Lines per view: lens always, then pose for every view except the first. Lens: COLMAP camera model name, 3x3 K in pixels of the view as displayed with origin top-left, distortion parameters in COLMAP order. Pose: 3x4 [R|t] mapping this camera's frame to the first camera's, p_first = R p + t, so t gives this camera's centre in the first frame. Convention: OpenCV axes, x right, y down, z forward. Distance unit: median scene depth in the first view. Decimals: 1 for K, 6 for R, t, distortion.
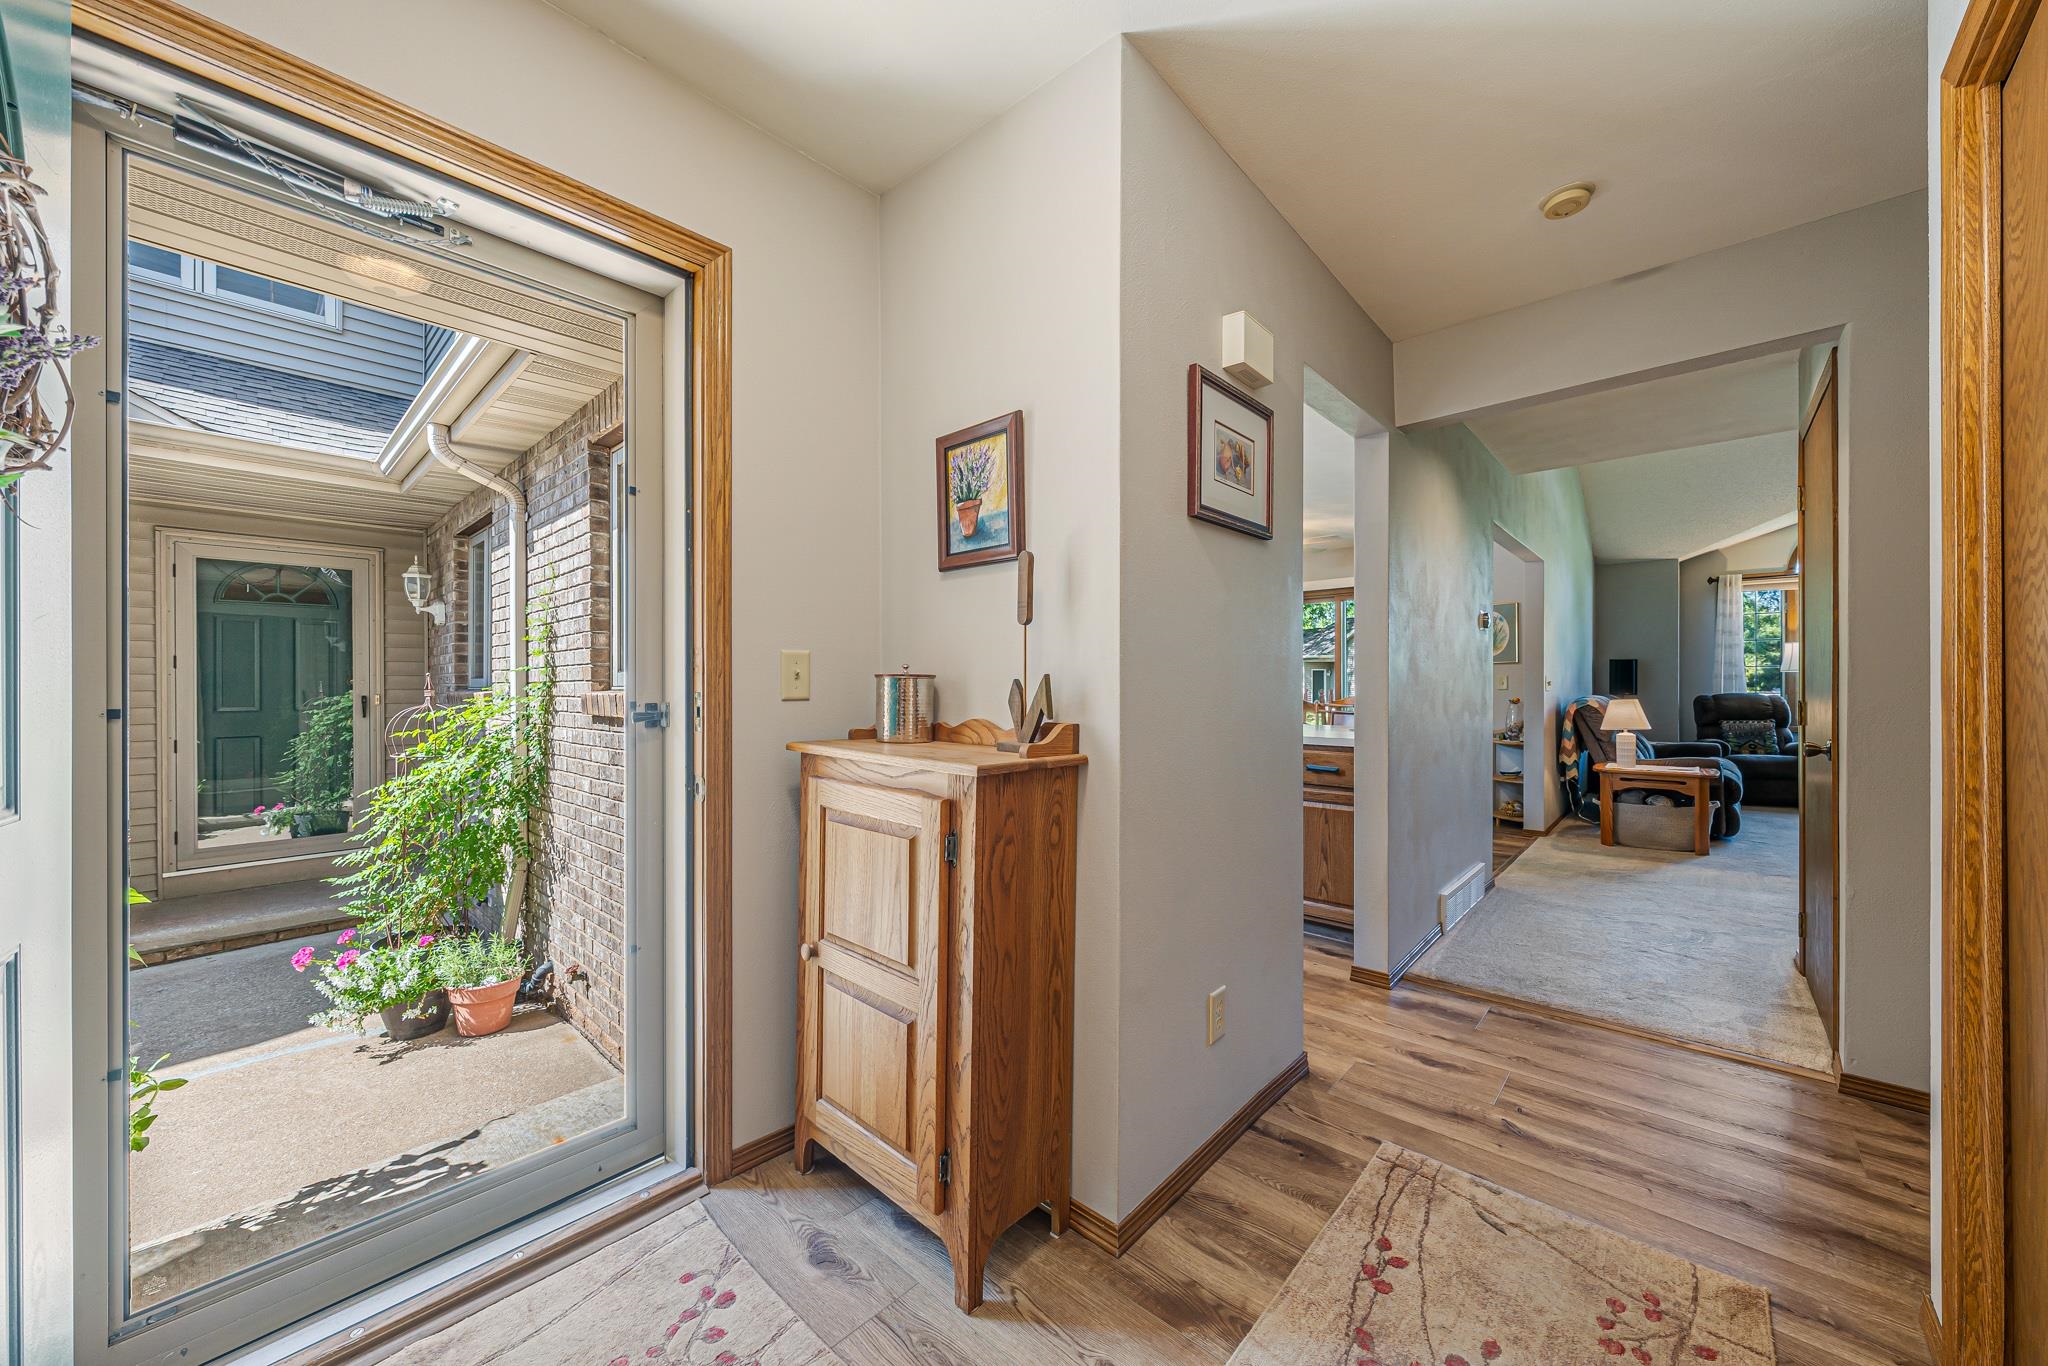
lens RADIAL K [[746.7, 0, 1029.9], [0, 746.7, 680.9], [0, 0, 1]] dist [-0.002604, -0.000052]
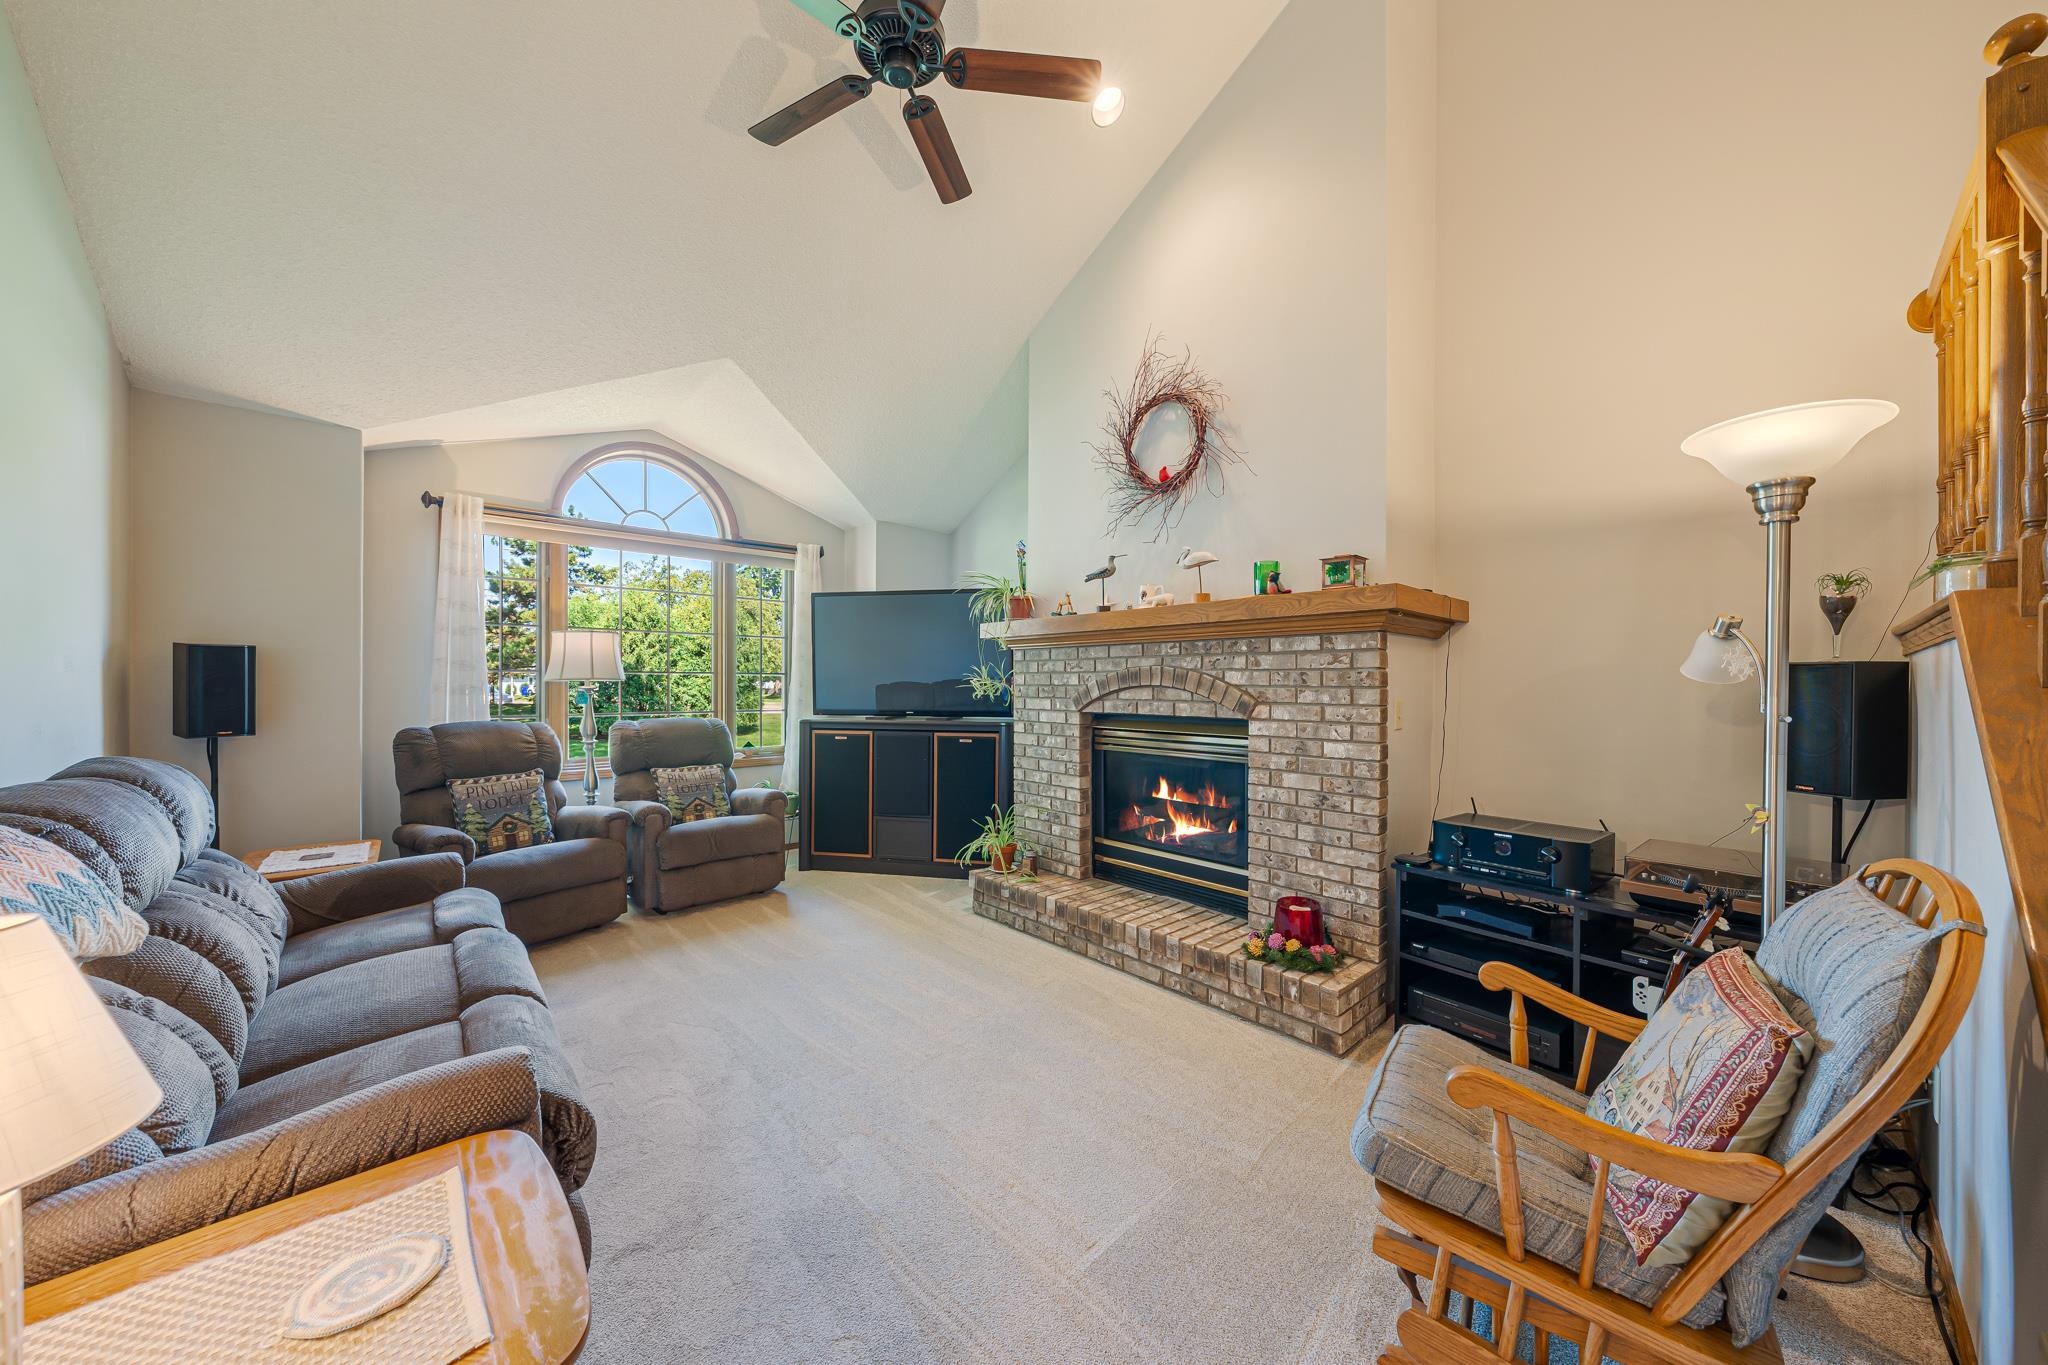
lens RADIAL K [[712.2, 0, 1024.6], [0, 712.2, 683.1], [0, 0, 1]] dist [-0.002713, 0.000006]
pose [[0.111739, -0.000222, 0.993738, 0.501948], [0.001753, 0.999998, 0.000026, -0.010261], [-0.993736, 0.001740, 0.111739, 0.568609]]
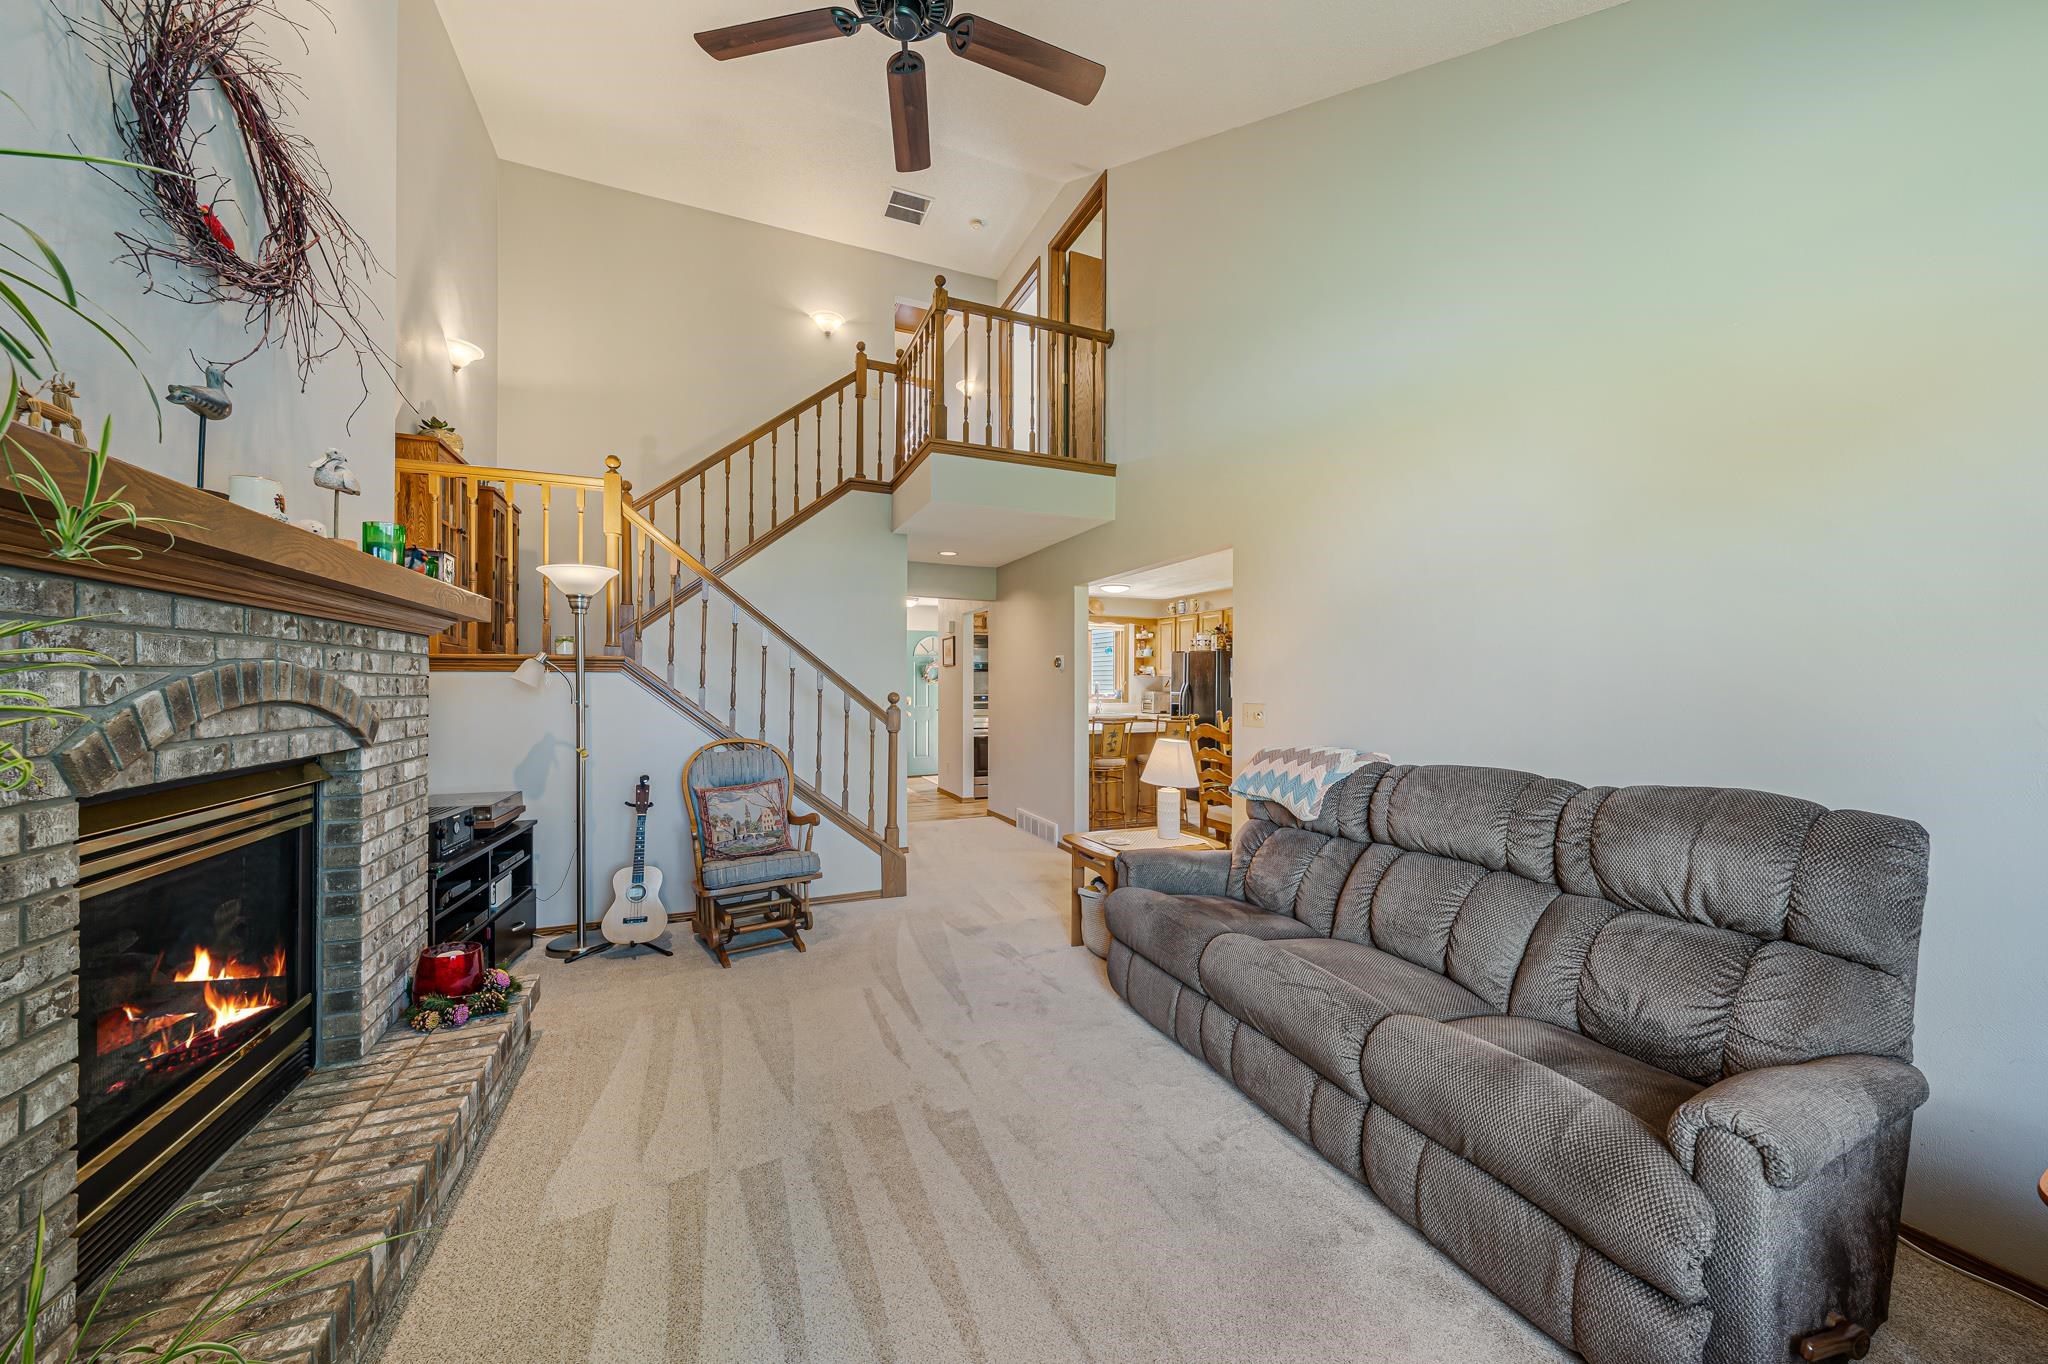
lens RADIAL K [[712.2, 0, 1018.0], [0, 712.2, 685.8], [0, 0, 1]] dist [-0.002713, 0.000006]
pose [[-0.434791, 0.000598, -0.900531, 1.532303], [-0.005538, 0.999979, 0.003337, -0.019461], [0.900515, 0.006438, -0.434778, 1.055571]]
